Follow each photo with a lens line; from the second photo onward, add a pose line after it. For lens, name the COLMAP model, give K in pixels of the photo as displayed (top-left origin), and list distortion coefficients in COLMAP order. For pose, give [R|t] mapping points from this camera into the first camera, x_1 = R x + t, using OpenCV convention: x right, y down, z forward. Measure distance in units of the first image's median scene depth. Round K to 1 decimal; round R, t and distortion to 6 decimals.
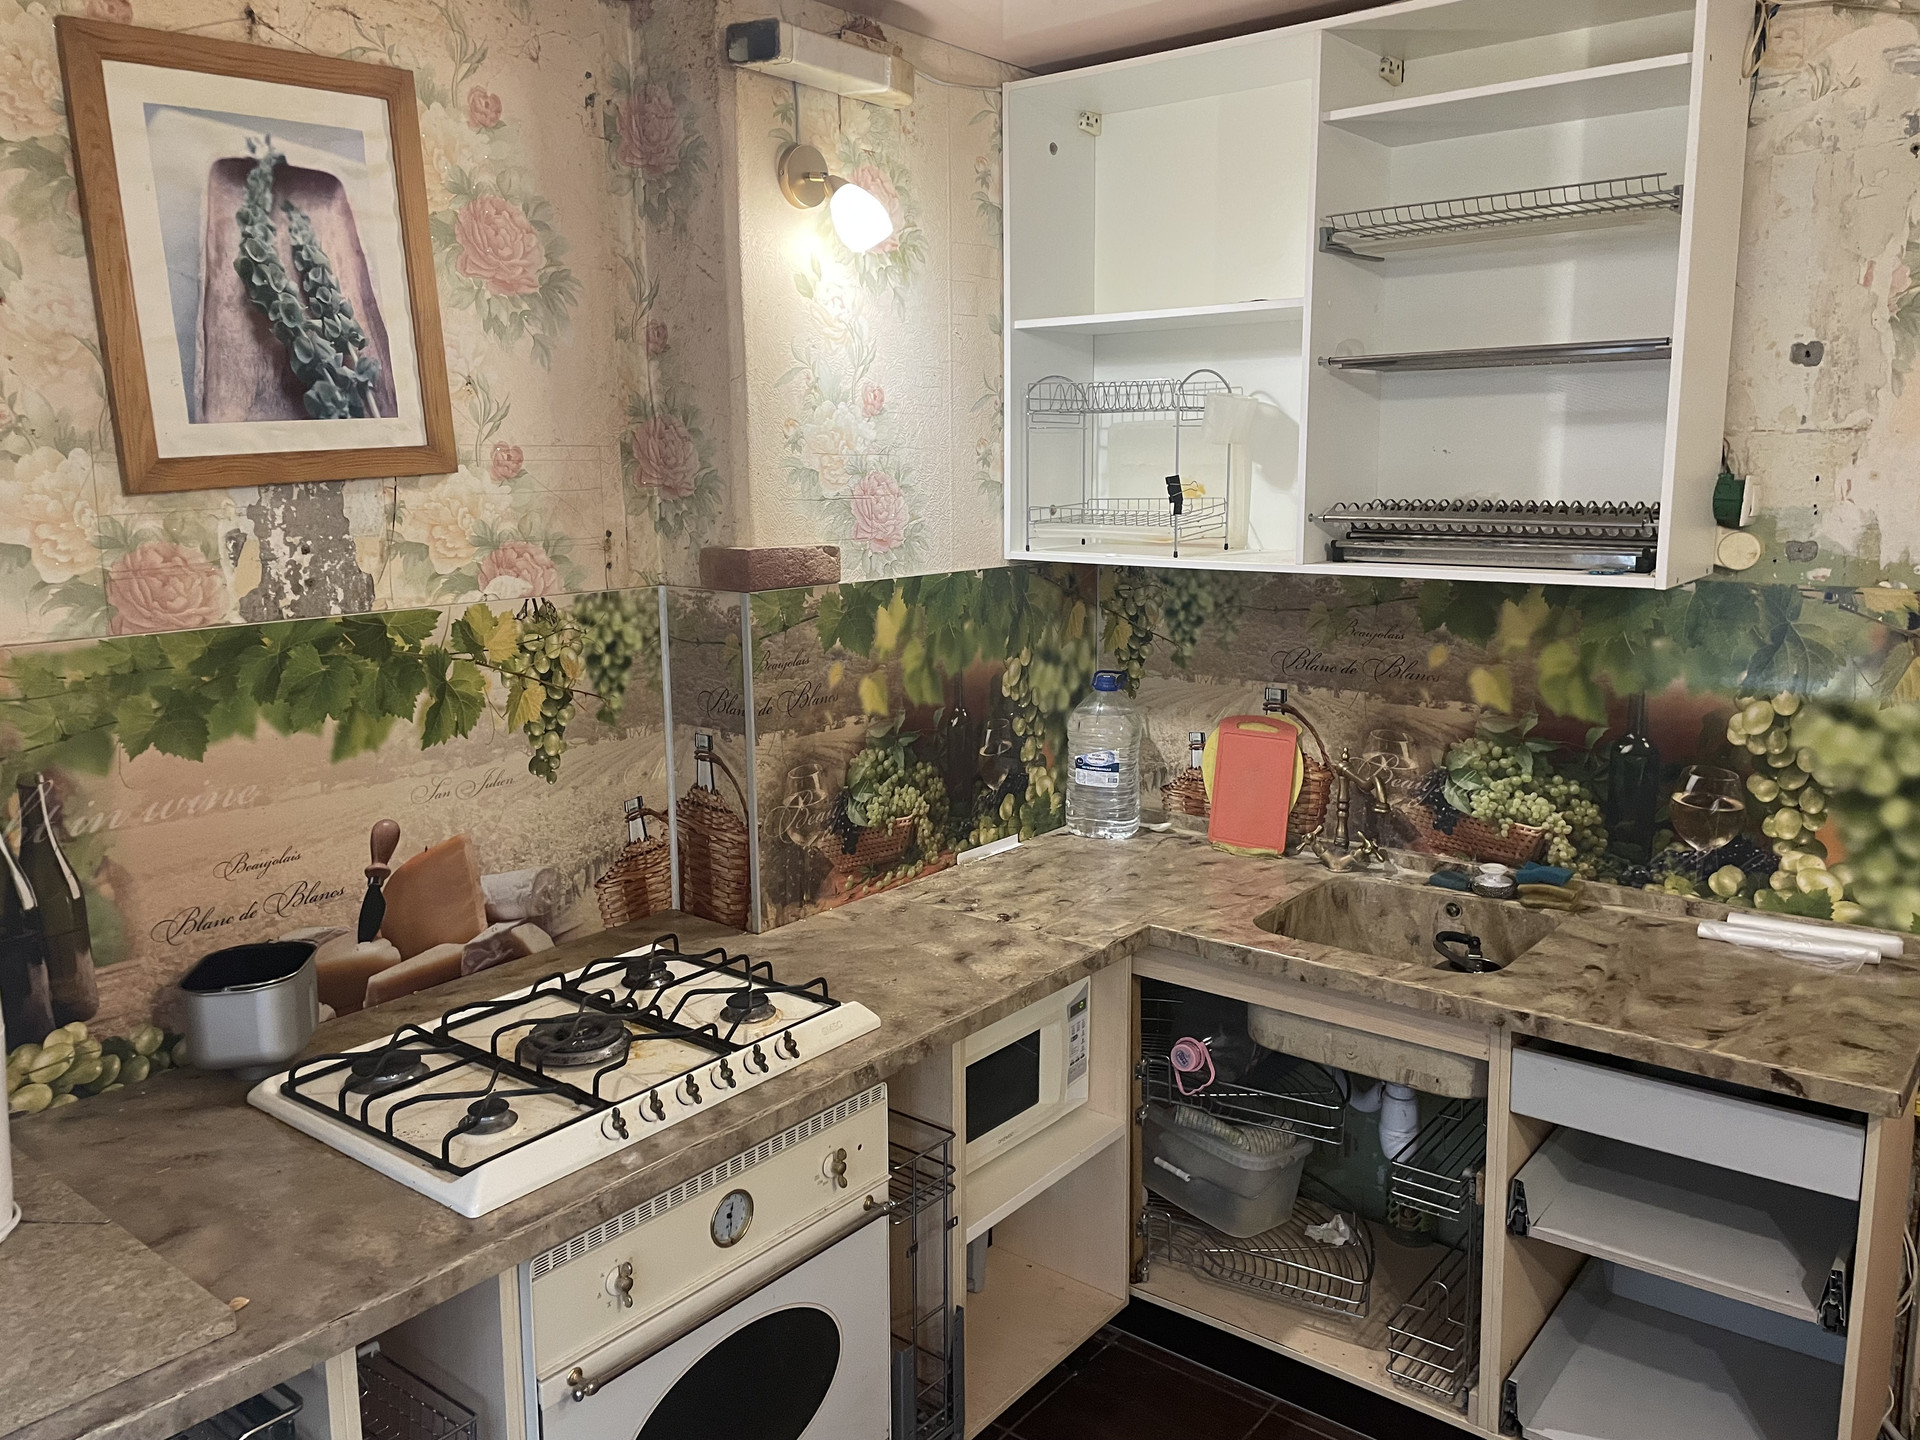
lens RADIAL K [[1460.0, 0, 934.9], [0, 1460.0, 696.2], [0, 0, 1]] dist [0.072332, -0.102477]
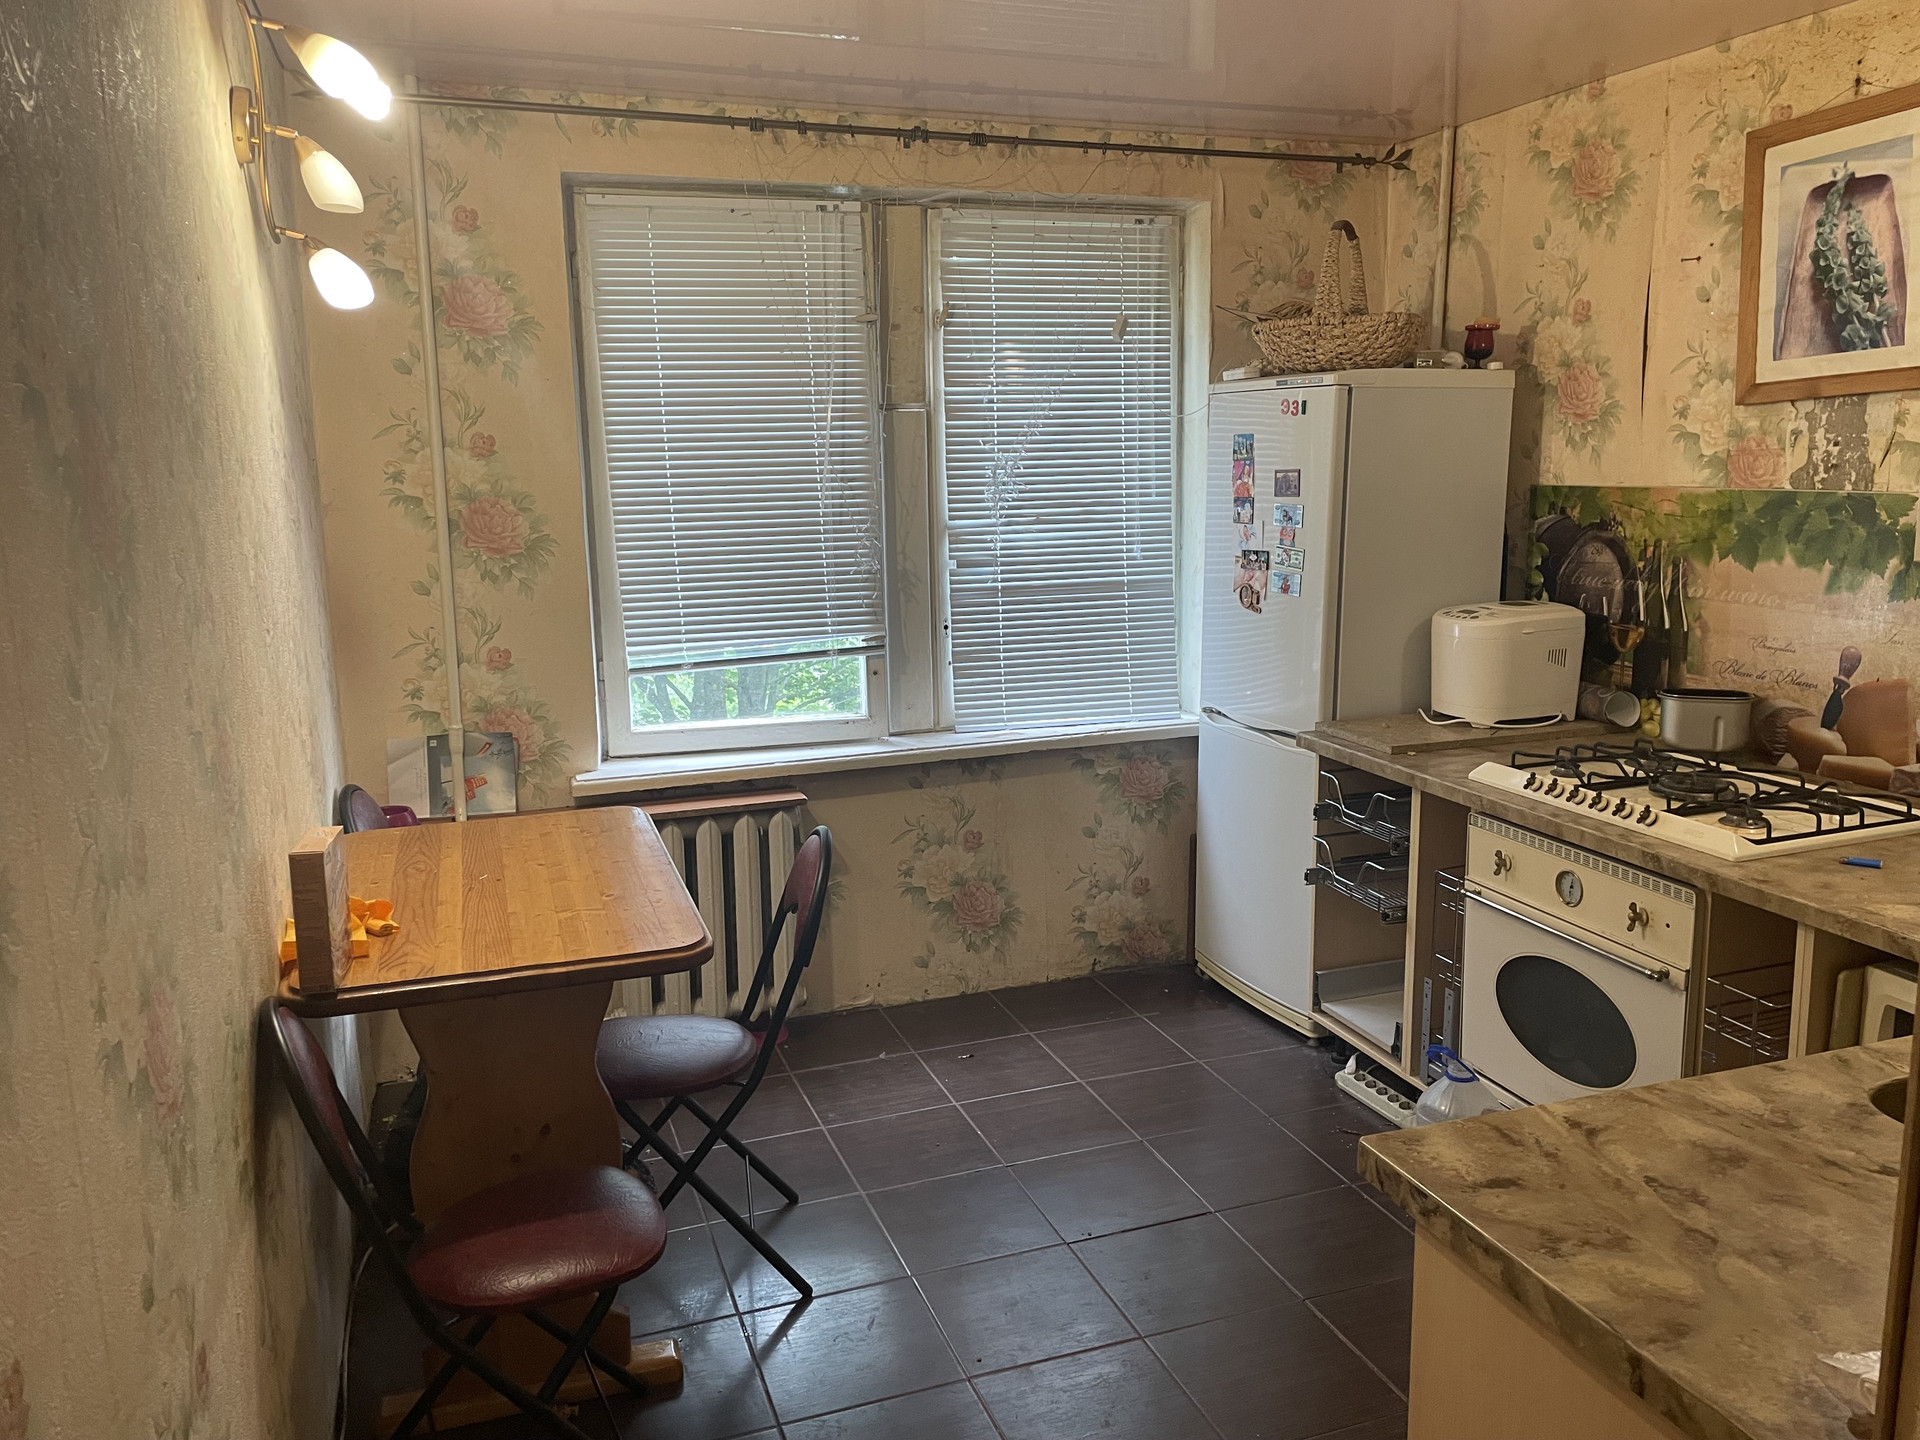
lens RADIAL K [[1460.0, 0, 934.9], [0, 1460.0, 696.2], [0, 0, 1]] dist [0.072332, -0.102477]
pose [[-0.541472, 0.160670, -0.825223, 1.316078], [-0.109628, 0.959694, 0.258784, -0.142726], [0.833540, 0.230592, -0.502034, 1.073390]]
